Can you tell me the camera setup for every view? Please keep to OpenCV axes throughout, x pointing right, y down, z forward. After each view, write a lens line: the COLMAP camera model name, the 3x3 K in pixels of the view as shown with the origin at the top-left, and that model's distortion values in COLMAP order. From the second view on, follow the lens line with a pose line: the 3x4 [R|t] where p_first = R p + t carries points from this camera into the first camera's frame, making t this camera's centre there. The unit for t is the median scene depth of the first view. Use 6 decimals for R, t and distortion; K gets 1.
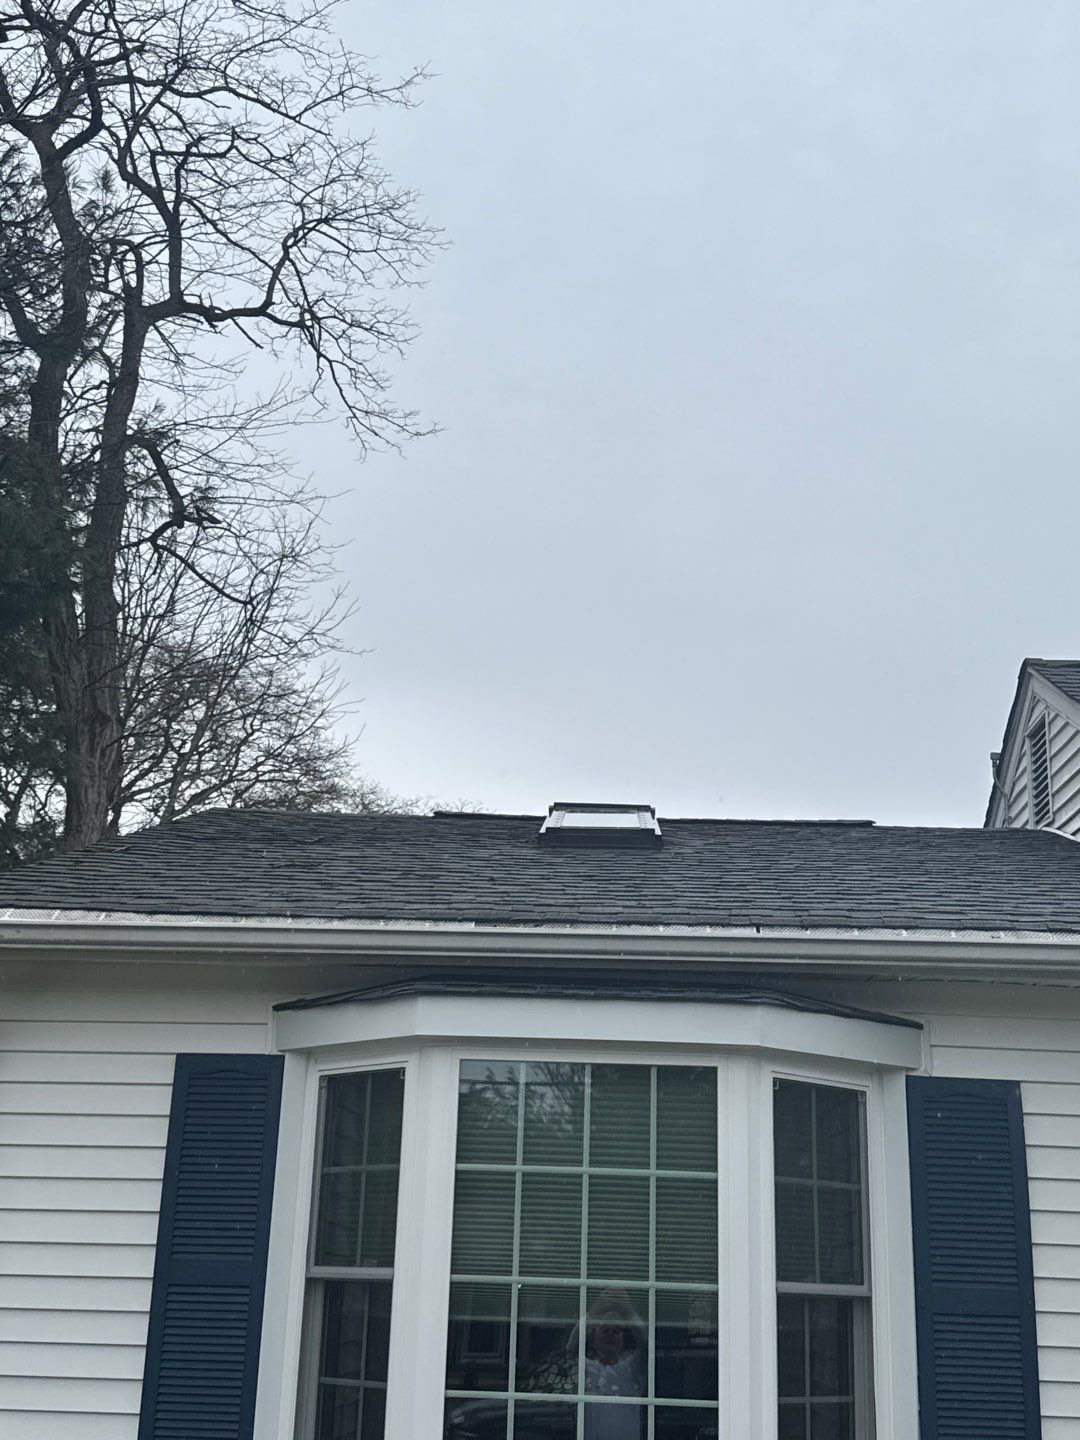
lens RADIAL K [[1671.1, 0, 540.0], [0, 1671.1, 720.0], [0, 0, 1]] dist [0.057022, -0.008600]
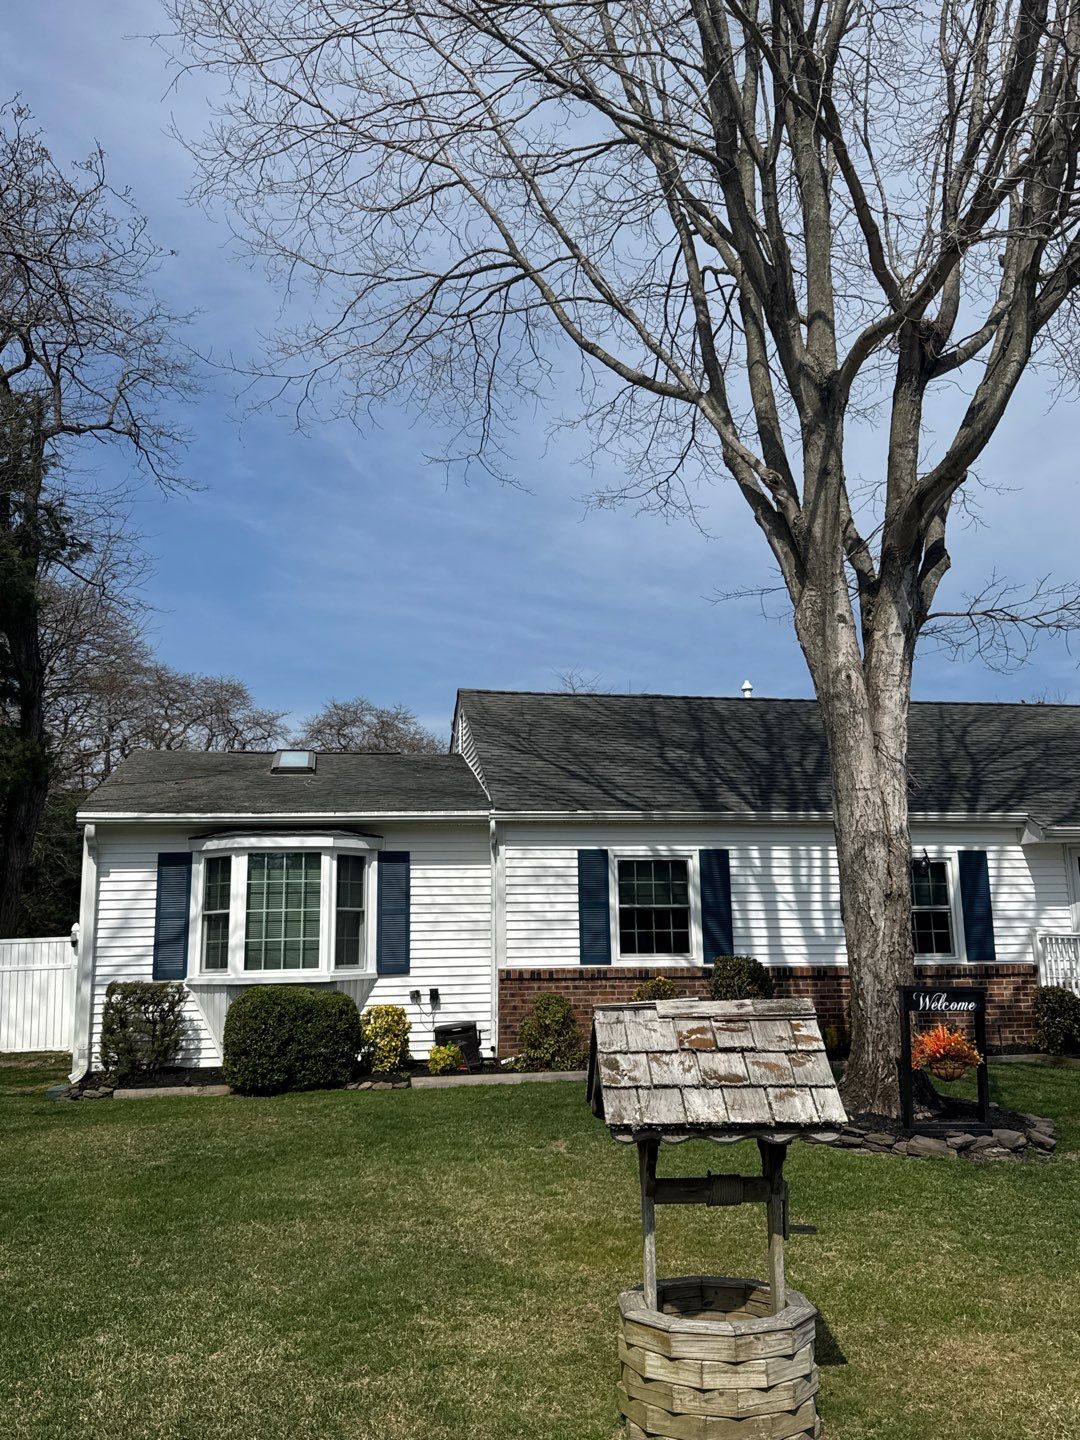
lens RADIAL K [[1145.7, 0, 540.0], [0, 1145.7, 720.0], [0, 0, 1]] dist [0.131669, -0.292258]
pose [[0.973537, -0.006635, 0.228432, -0.000753], [-0.020986, 0.992759, 0.118276, -0.092024], [-0.227563, -0.119940, 0.966349, -0.357666]]
